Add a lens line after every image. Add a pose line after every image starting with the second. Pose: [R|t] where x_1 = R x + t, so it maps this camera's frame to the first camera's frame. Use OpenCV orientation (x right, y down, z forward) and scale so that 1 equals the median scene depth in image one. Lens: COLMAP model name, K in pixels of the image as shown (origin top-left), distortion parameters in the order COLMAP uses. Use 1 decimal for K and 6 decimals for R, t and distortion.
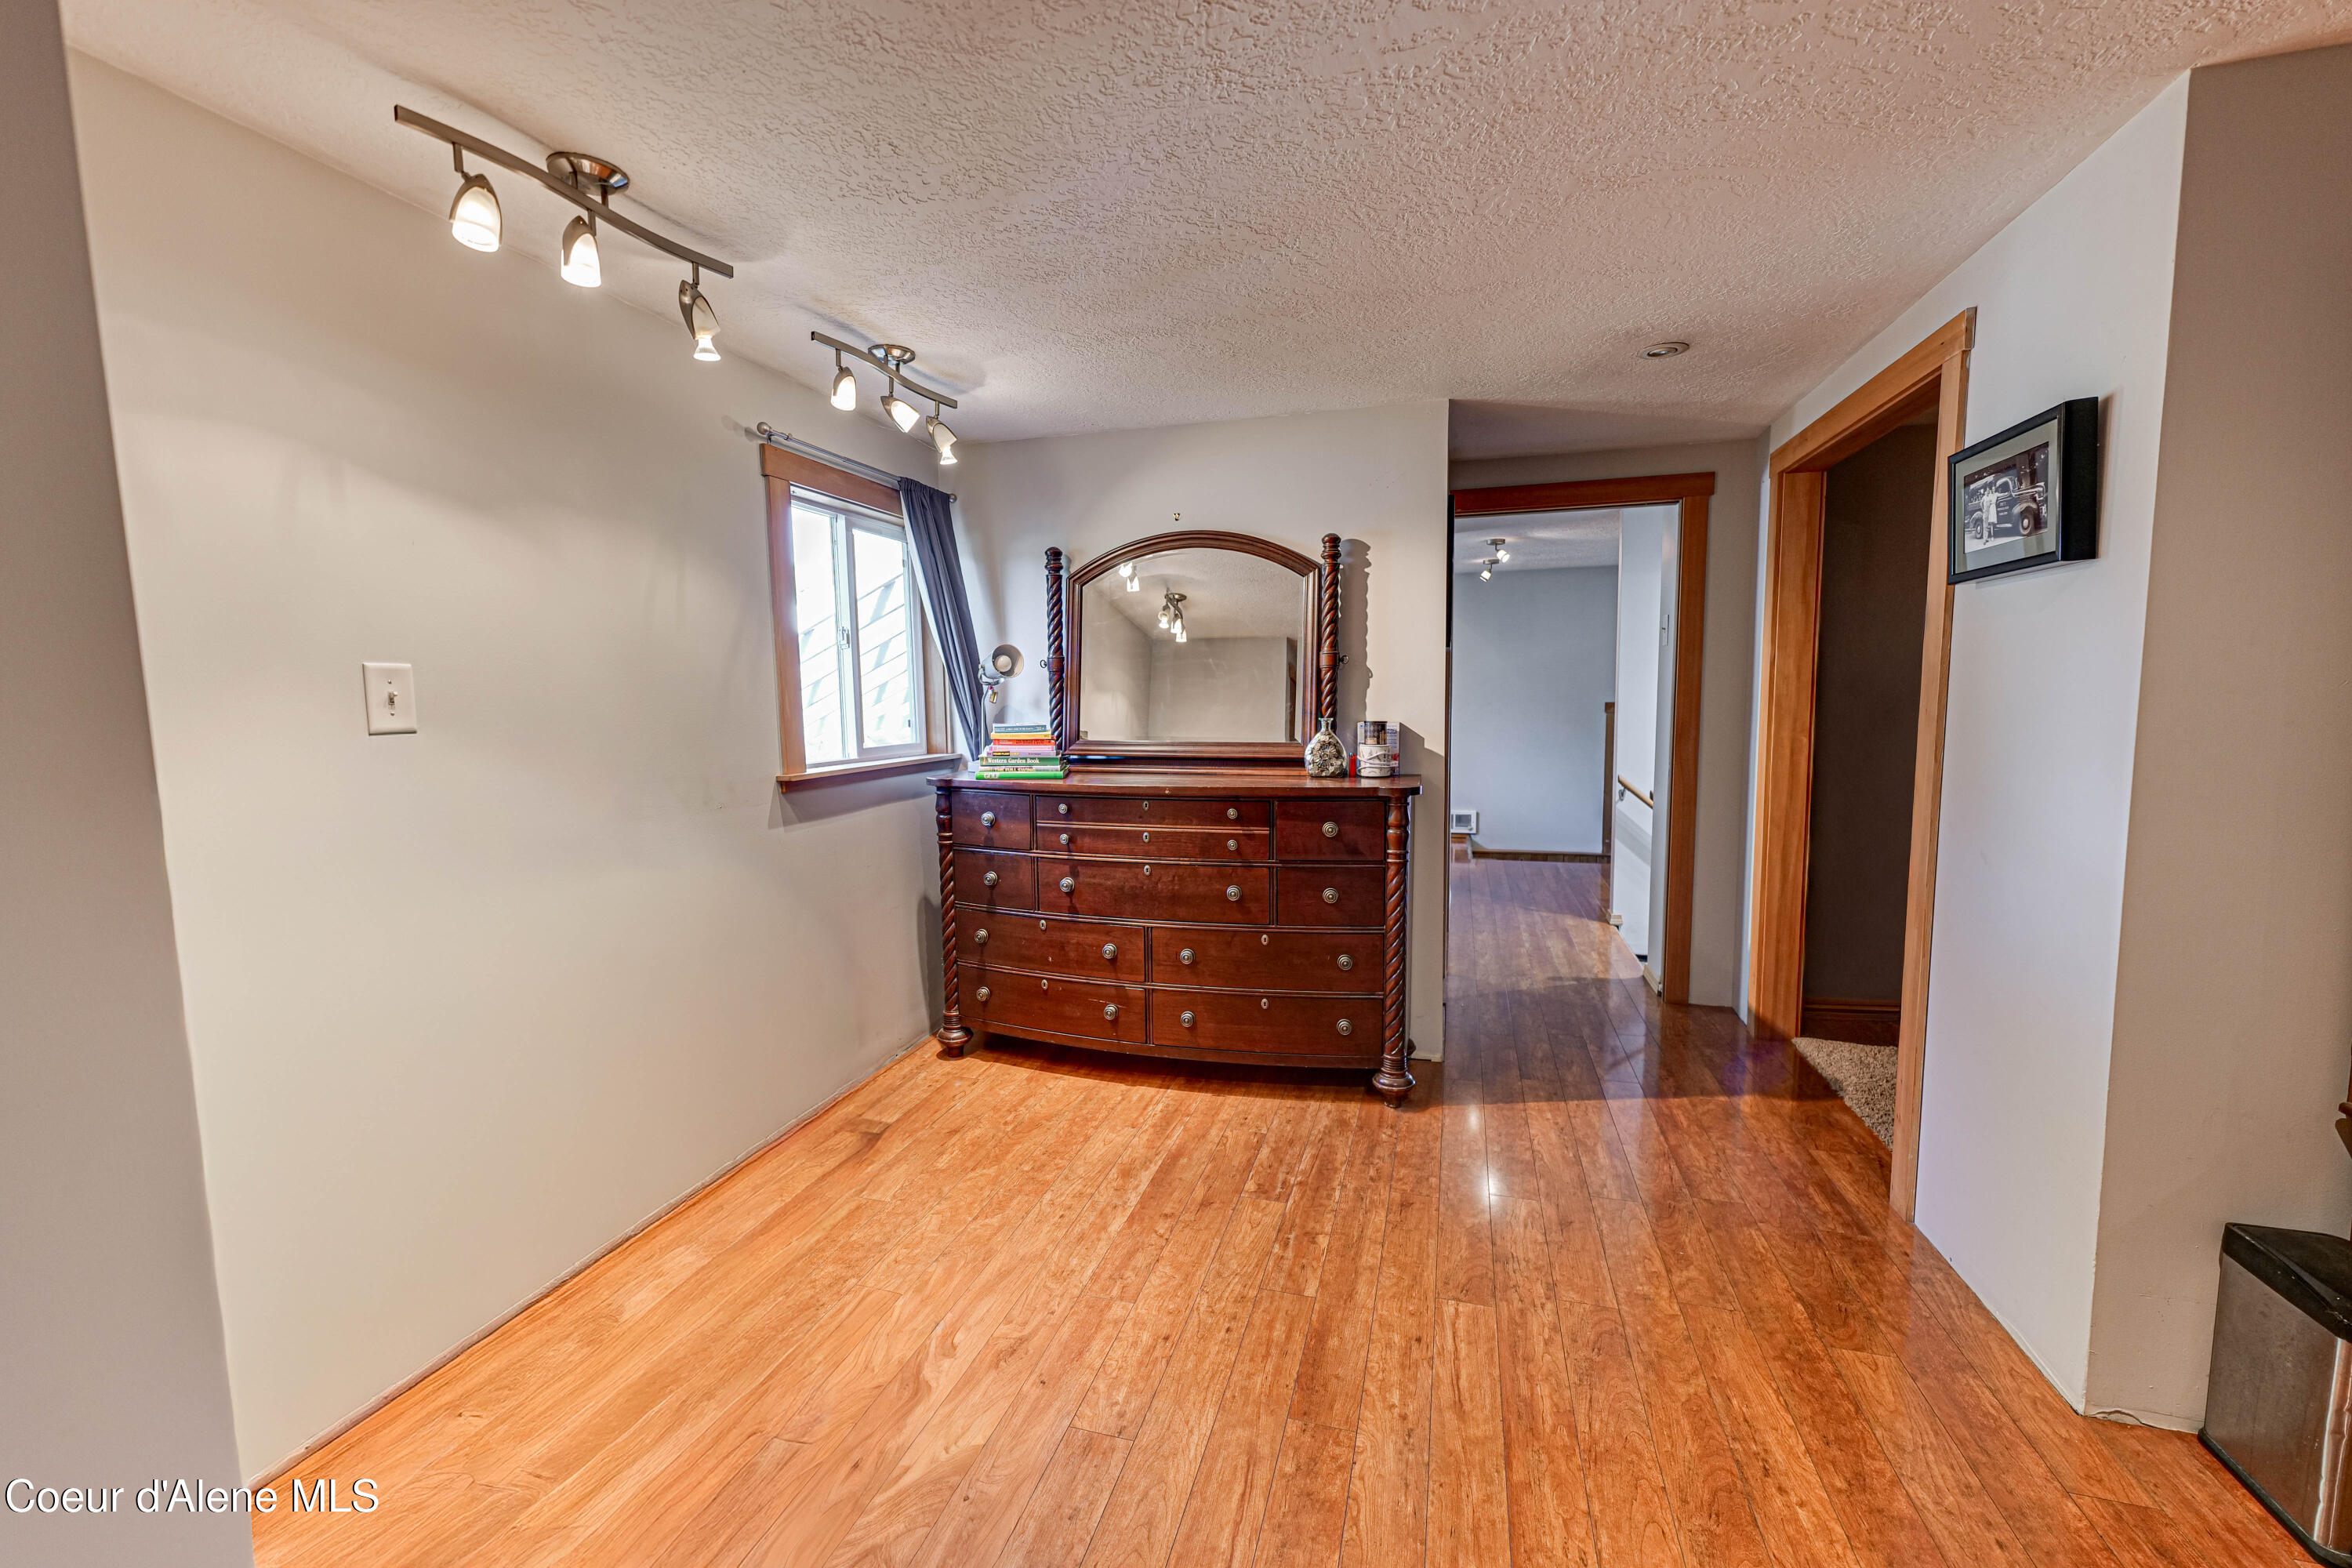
lens RADIAL K [[950.5, 0, 1176.0], [0, 950.5, 784.0], [0, 0, 1]] dist [0.001893, 0.000772]
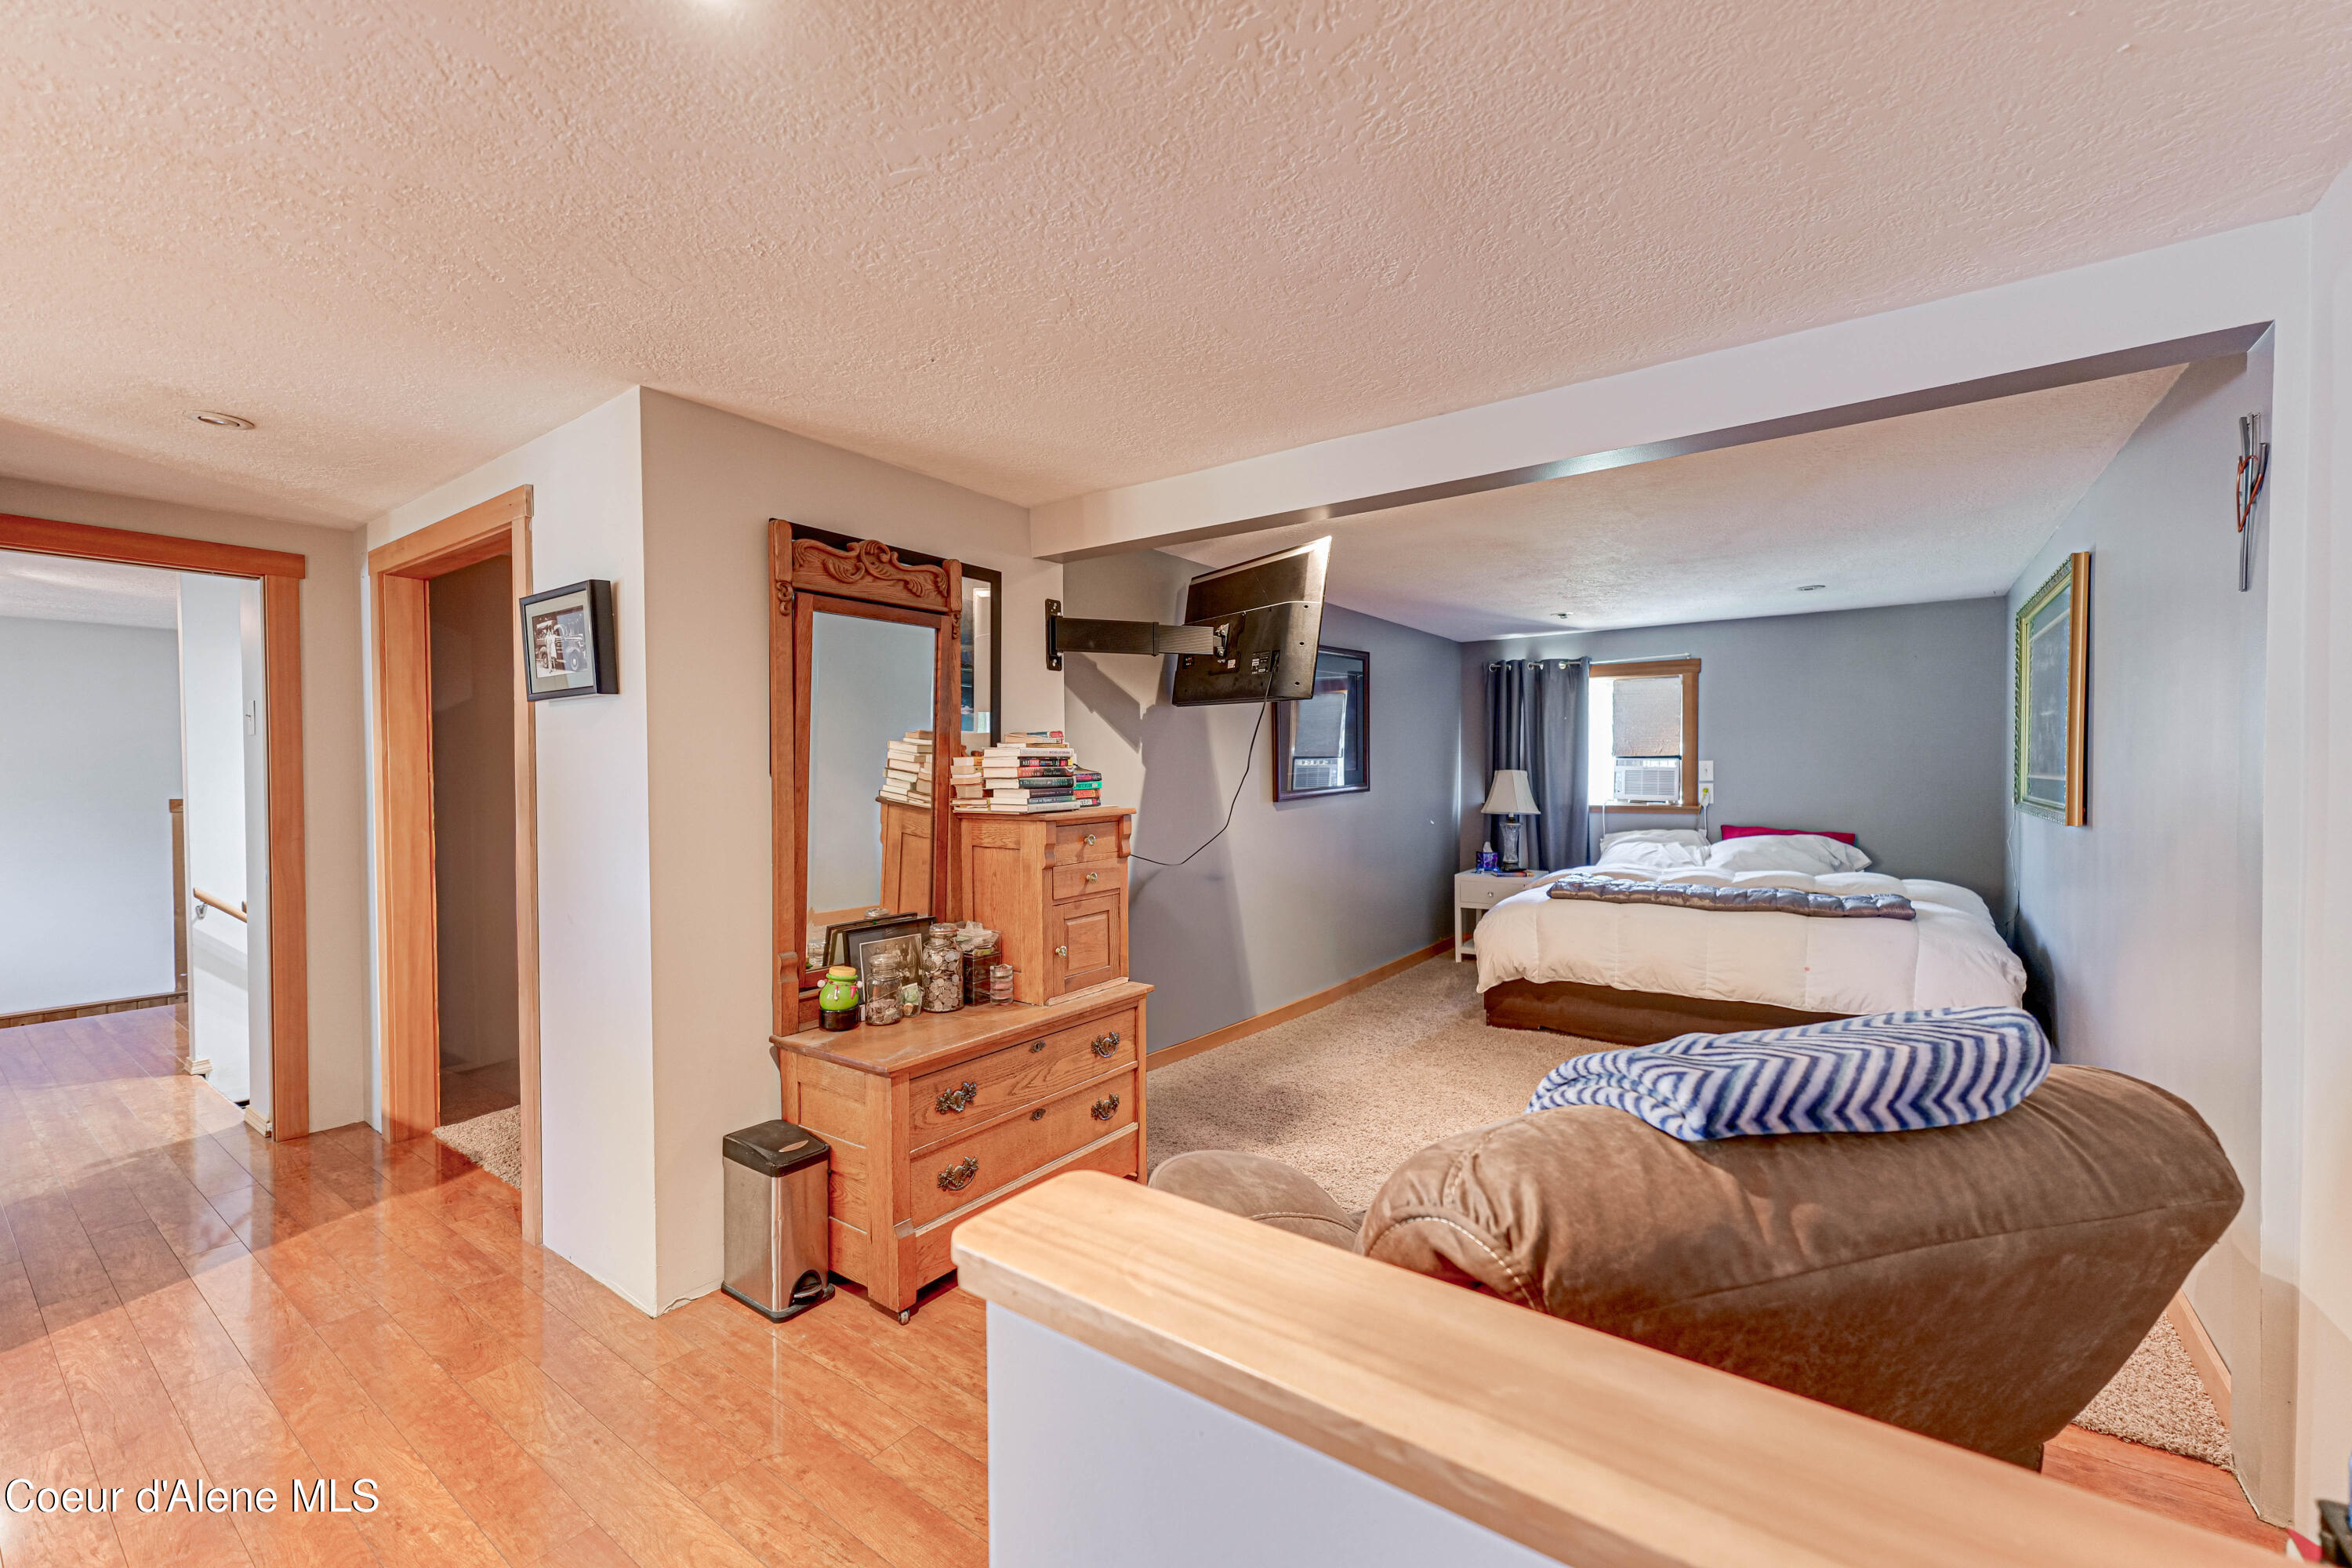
lens RADIAL K [[950.5, 0, 1176.0], [0, 950.5, 784.0], [0, 0, 1]] dist [0.001893, 0.000772]
pose [[0.331784, -0.002226, 0.943353, -0.042804], [0.092827, 0.995221, -0.030300, 0.007012], [-0.938777, 0.097622, 0.330405, -0.112377]]
